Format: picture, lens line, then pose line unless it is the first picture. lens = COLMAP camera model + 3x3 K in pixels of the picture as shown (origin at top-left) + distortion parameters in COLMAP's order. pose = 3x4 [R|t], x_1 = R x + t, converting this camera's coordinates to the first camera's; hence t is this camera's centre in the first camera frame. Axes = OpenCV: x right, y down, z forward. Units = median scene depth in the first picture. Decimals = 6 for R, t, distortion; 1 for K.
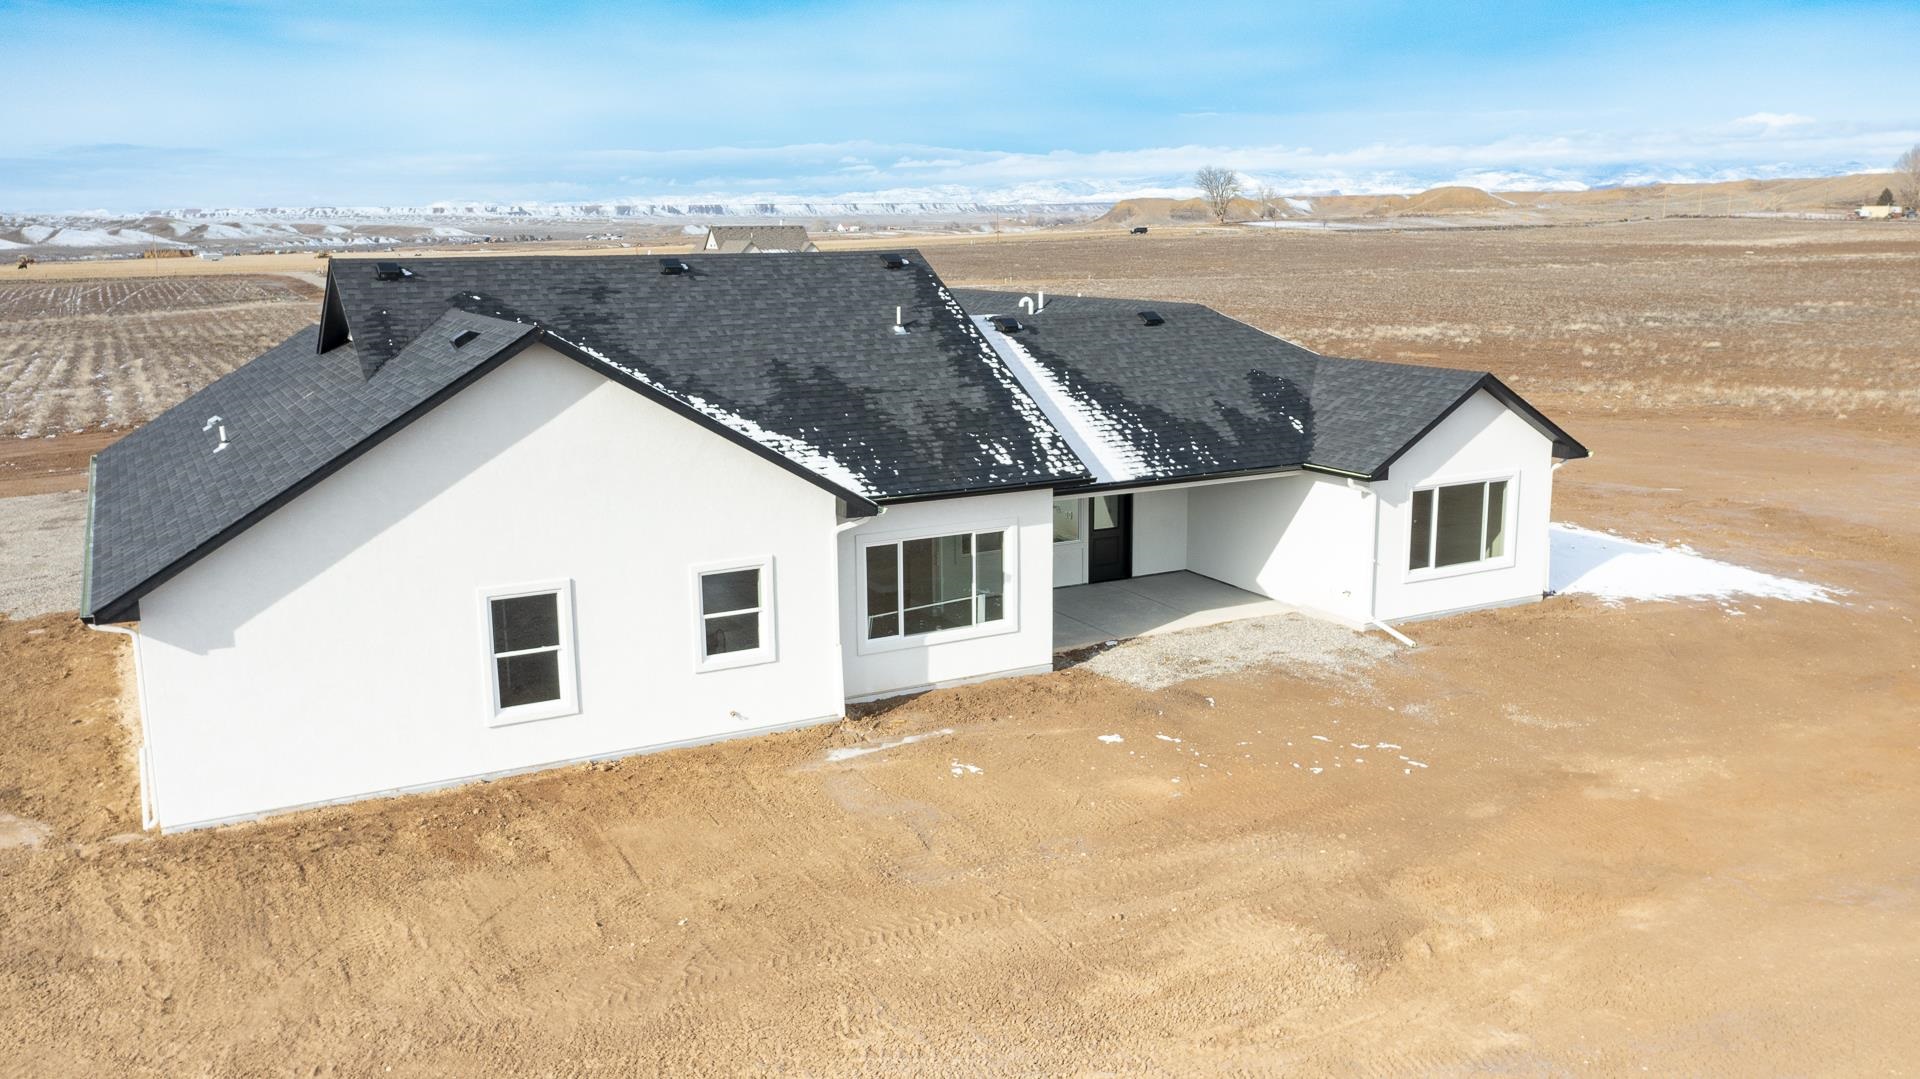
lens RADIAL K [[1535.5, 0, 953.3], [0, 1535.5, 534.2], [0, 0, 1]] dist [-0.006911, -0.000333]
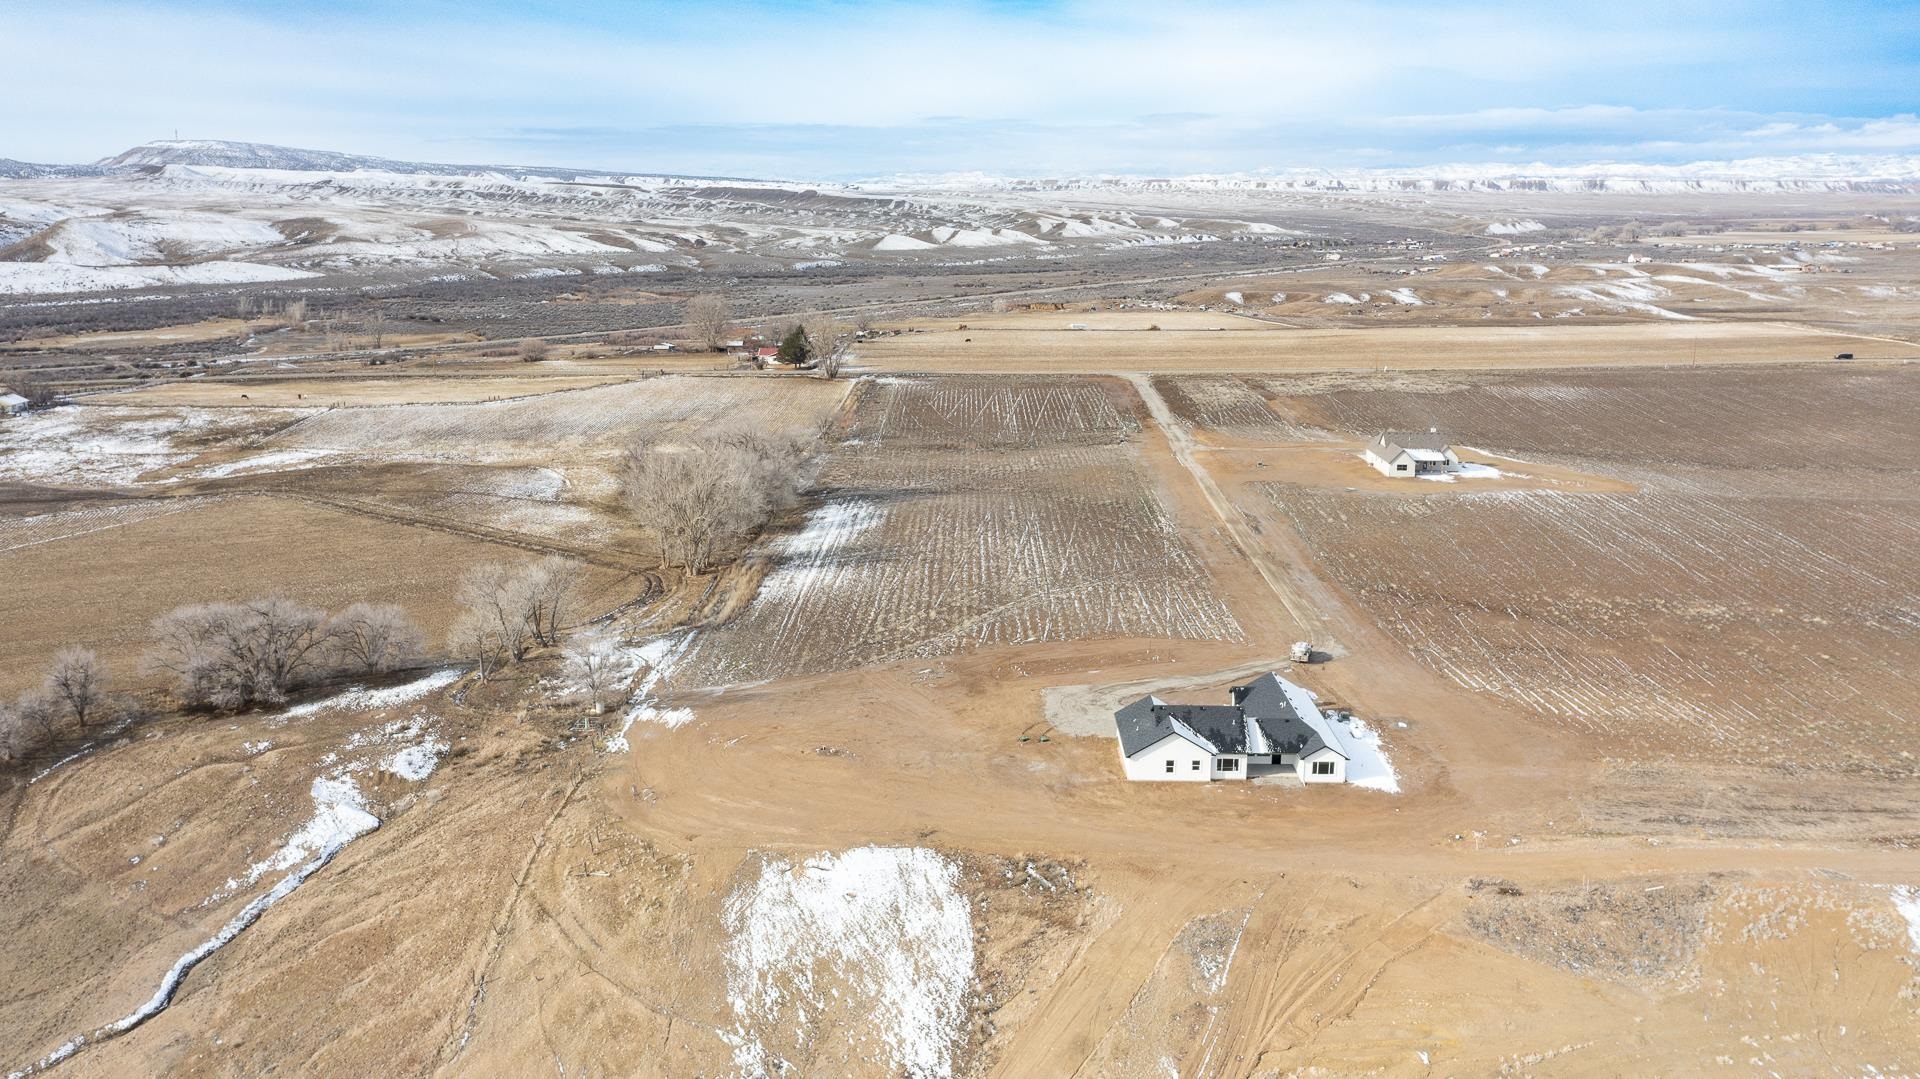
lens RADIAL K [[1469.1, 0, 959.7], [0, 1469.1, 532.6], [0, 0, 1]] dist [-0.008102, 0.002773]
pose [[0.870833, 0.117116, -0.477424, 1.940238], [-0.108463, 0.993047, 0.045763, -1.158612], [0.479464, 0.011931, 0.877480, -5.334451]]
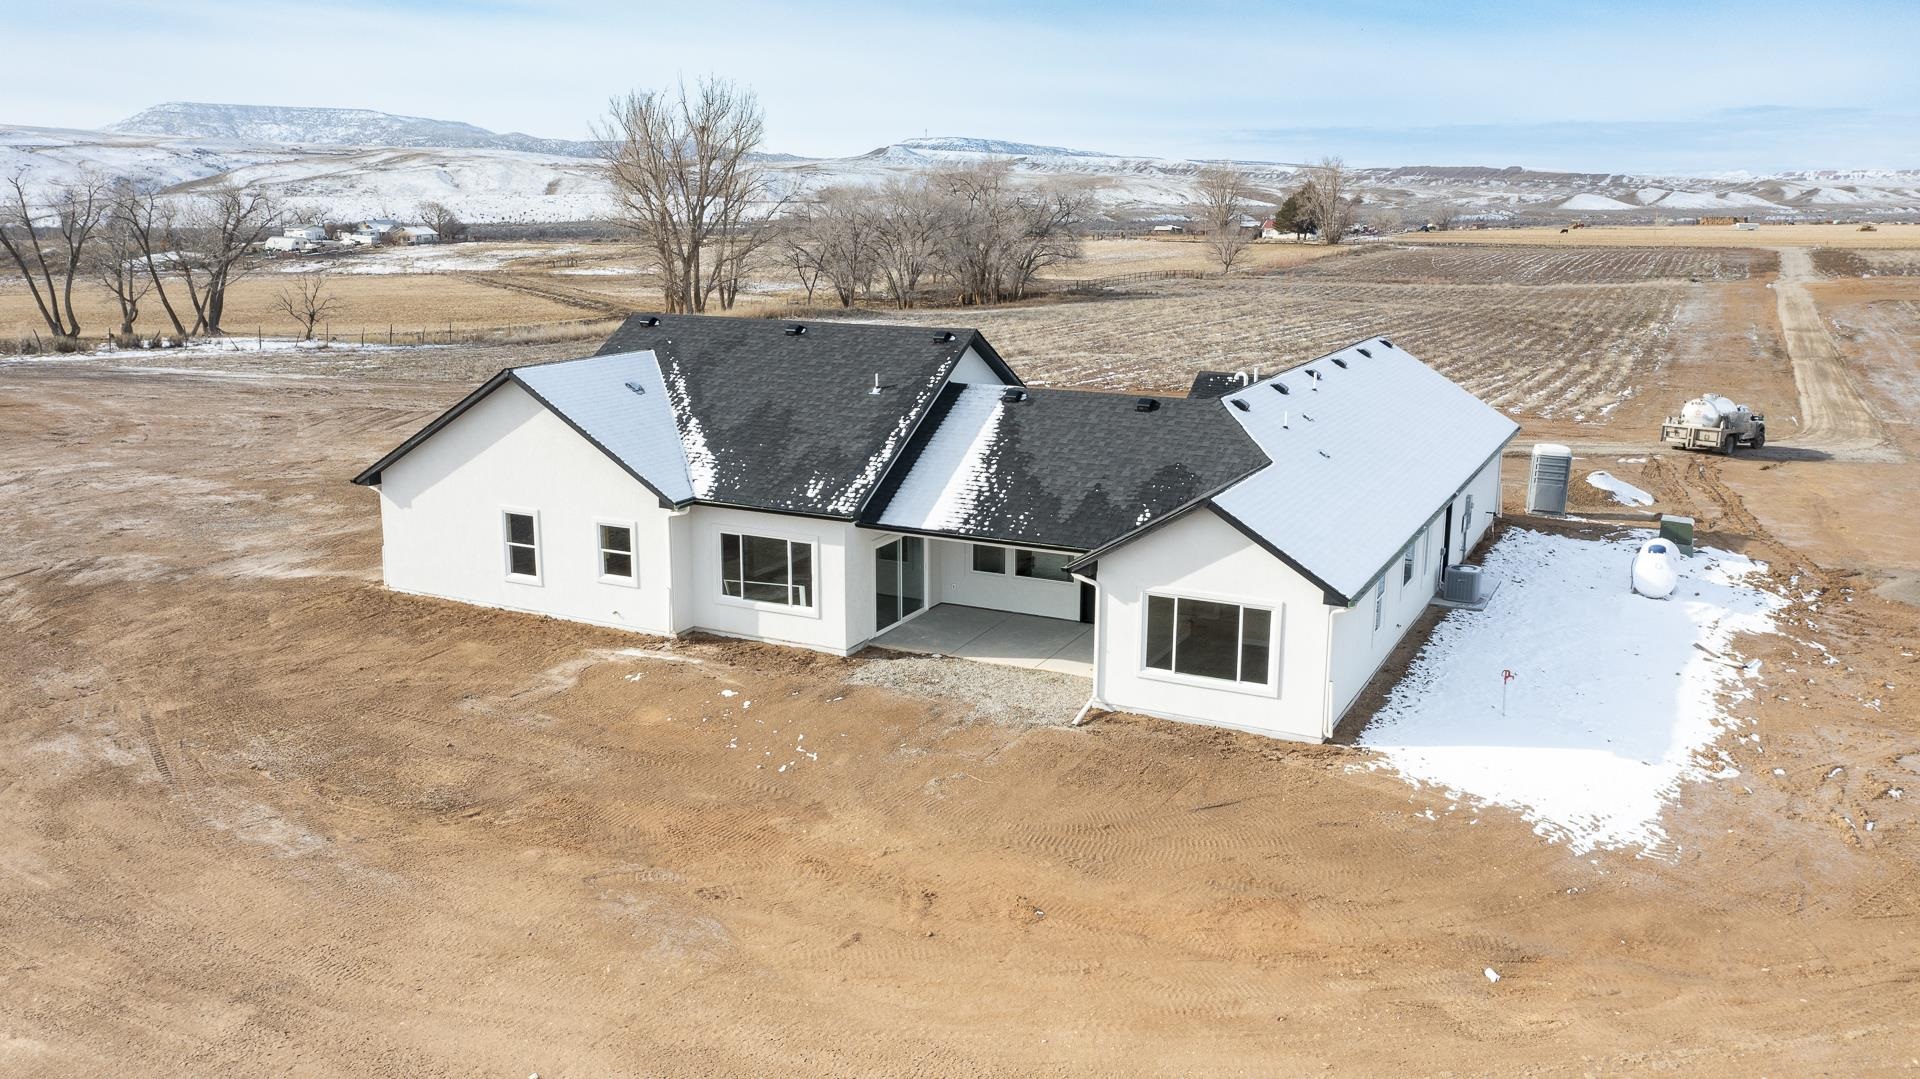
lens RADIAL K [[1509.5, 0, 951.6], [0, 1509.5, 542.0], [0, 0, 1]] dist [-0.009559, -0.000497]
pose [[0.570614, 0.196172, -0.797443, 1.153399], [-0.170078, 0.978226, 0.118945, -0.181464], [0.803413, 0.067755, 0.591554, 0.287757]]
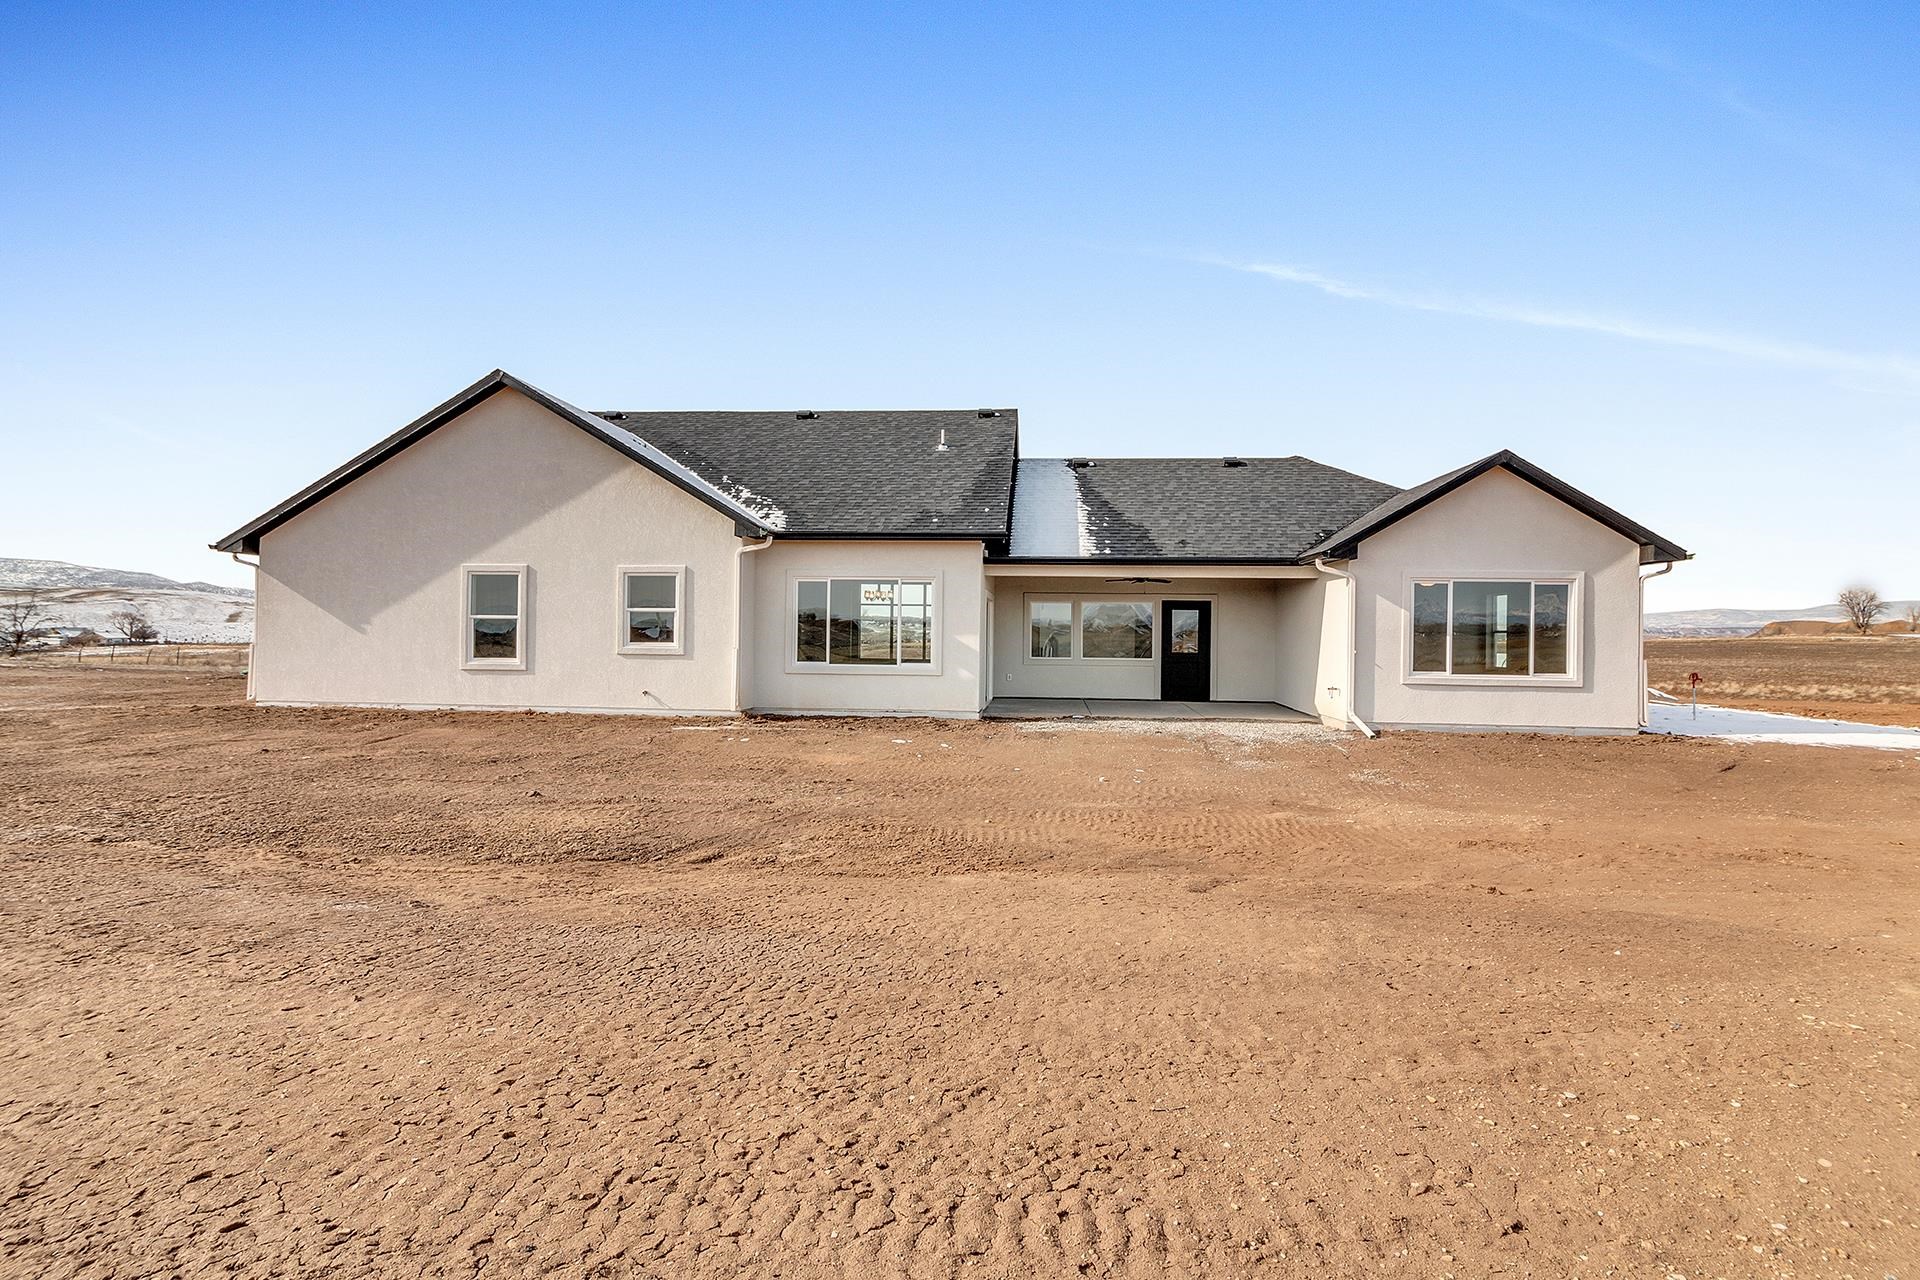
lens RADIAL K [[992.7, 0, 960.1], [0, 992.7, 637.0], [0, 0, 1]] dist [-0.000721, -0.000181]
pose [[0.835109, 0.021702, -0.549656, 0.436716], [-0.128059, 0.979438, -0.155894, 0.142940], [0.534971, 0.200577, 0.820716, 0.410883]]
